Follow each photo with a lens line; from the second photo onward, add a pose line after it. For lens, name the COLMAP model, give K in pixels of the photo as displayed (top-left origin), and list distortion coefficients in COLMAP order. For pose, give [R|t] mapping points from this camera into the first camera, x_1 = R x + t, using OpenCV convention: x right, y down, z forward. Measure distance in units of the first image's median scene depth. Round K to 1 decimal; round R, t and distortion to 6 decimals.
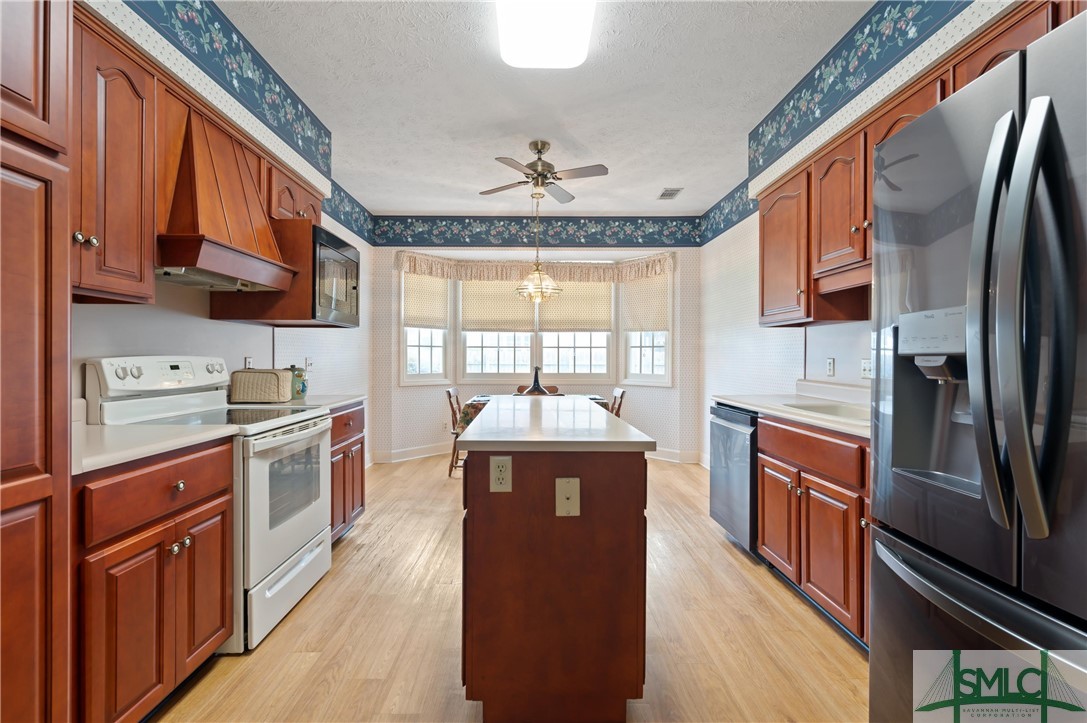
lens RADIAL K [[485.5, 0, 542.3], [0, 485.5, 361.5], [0, 0, 1]] dist [-0.000518, -0.000736]
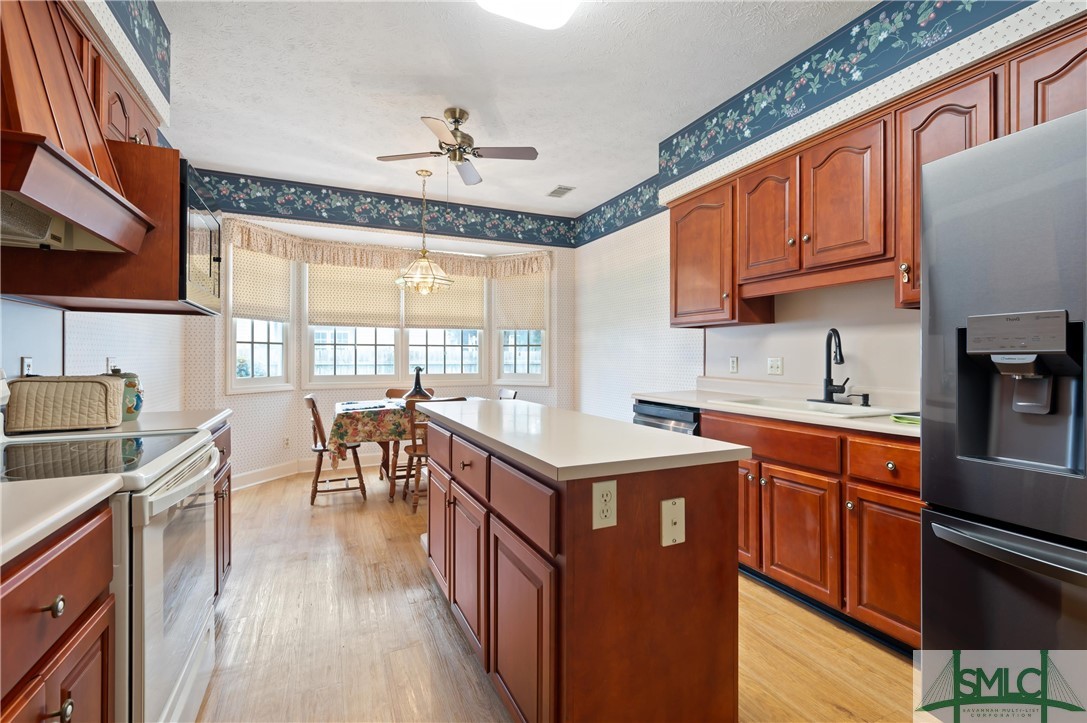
lens RADIAL K [[485.5, 0, 557.0], [0, 485.5, 358.8], [0, 0, 1]] dist [-0.000518, -0.000736]
pose [[0.911659, -0.003419, 0.410934, -0.266002], [0.004953, 0.999984, -0.002669, -0.001768], [-0.410918, 0.004469, 0.911661, 0.173777]]
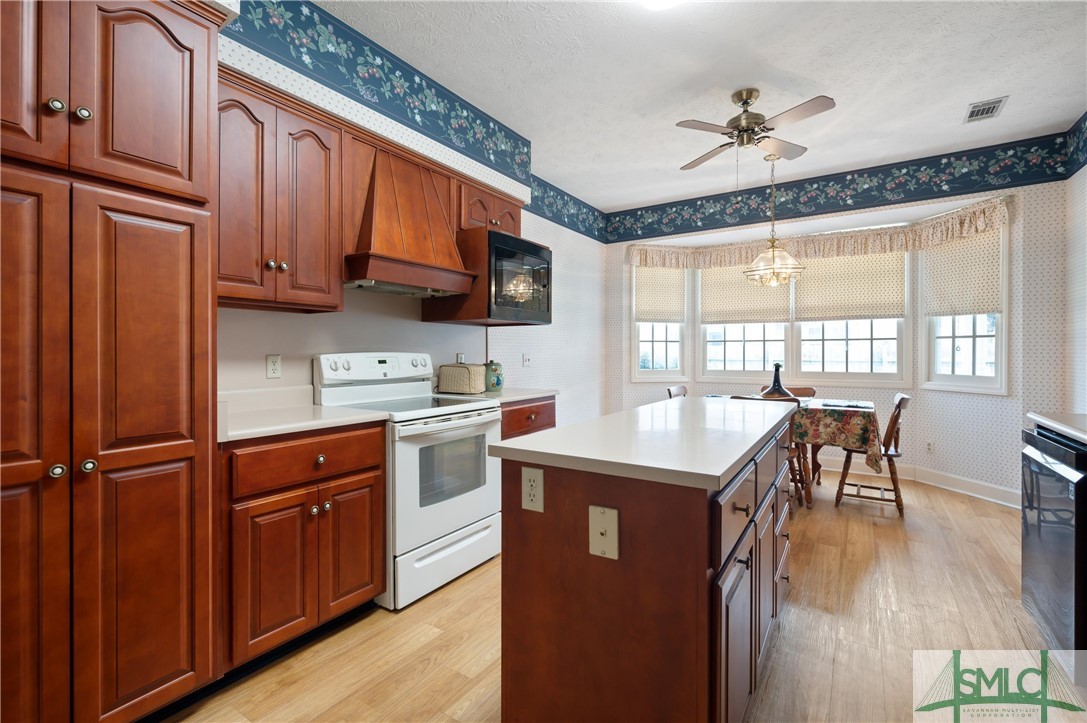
lens RADIAL K [[485.5, 0, 547.6], [0, 485.5, 356.9], [0, 0, 1]] dist [-0.000518, -0.000736]
pose [[0.831414, 0.000122, -0.555654, 0.227786], [-0.000459, 1.000000, -0.000467, -0.000195], [0.555653, 0.000643, 0.831414, 0.170023]]
